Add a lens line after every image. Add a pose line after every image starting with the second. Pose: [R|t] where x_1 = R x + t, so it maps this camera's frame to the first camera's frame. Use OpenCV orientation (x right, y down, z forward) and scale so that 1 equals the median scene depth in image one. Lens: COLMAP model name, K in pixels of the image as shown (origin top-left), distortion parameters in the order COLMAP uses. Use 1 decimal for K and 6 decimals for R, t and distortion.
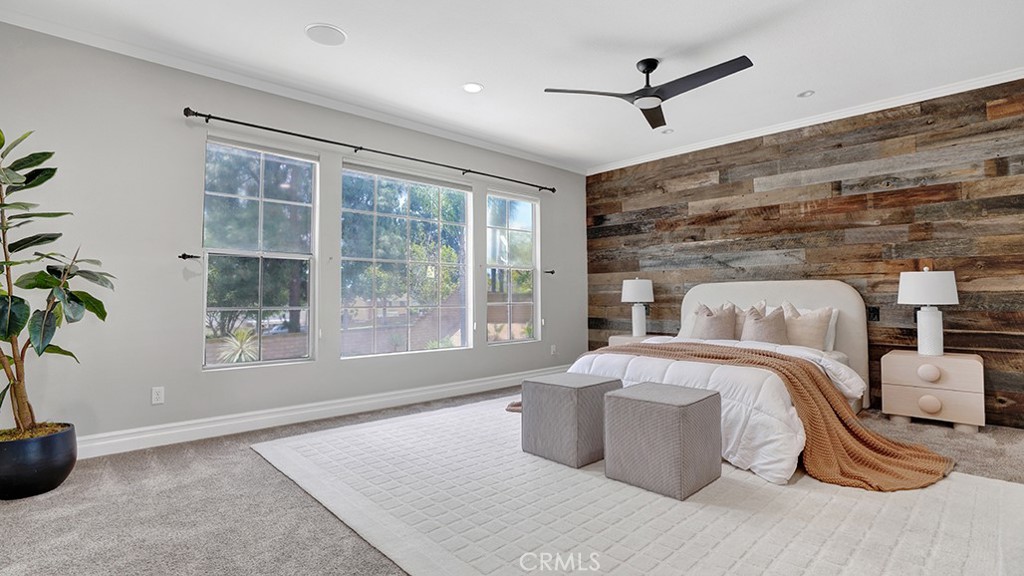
lens RADIAL K [[482.2, 0, 512.4], [0, 482.2, 280.5], [0, 0, 1]] dist [-0.052399, 0.020814]
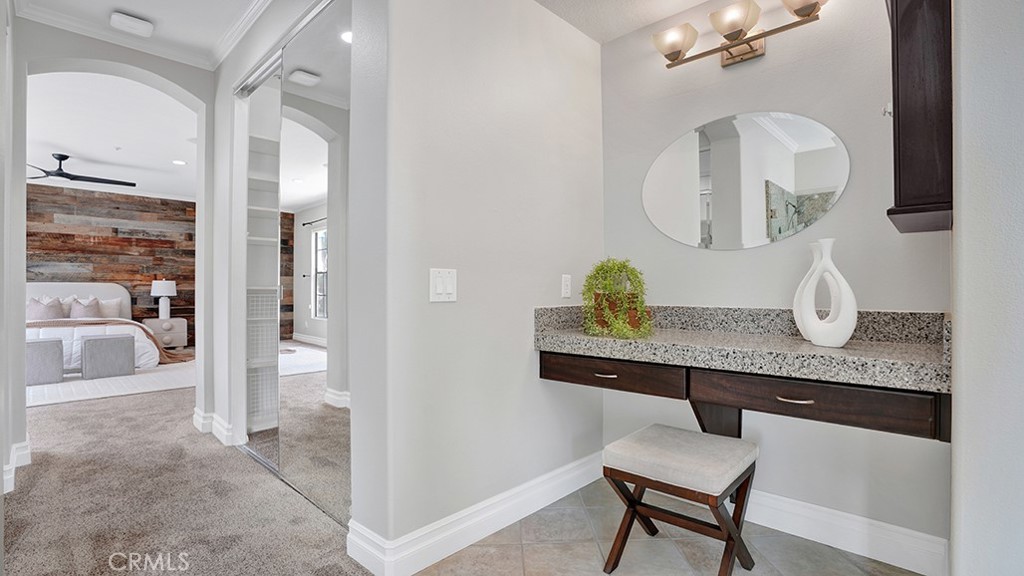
lens RADIAL K [[482.2, 0, 508.9], [0, 482.2, 289.5], [0, 0, 1]] dist [-0.052399, 0.020814]
pose [[-0.013395, 0.005562, 0.999895, -1.128876], [-0.031019, 0.999501, -0.005975, -0.012625], [-0.999429, -0.031096, -0.013216, -0.484345]]
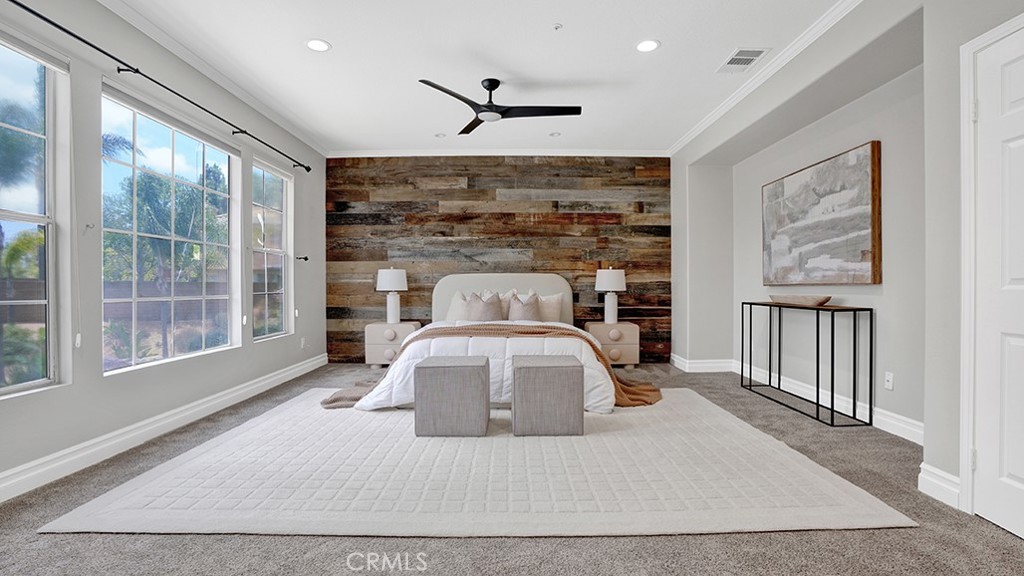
lens RADIAL K [[482.2, 0, 517.9], [0, 482.2, 287.8], [0, 0, 1]] dist [-0.052399, 0.020814]
pose [[0.690616, -0.002041, 0.723218, -0.401544], [-0.024827, 0.999340, 0.026527, 0.005923], [-0.722795, -0.036275, 0.690110, 0.110346]]
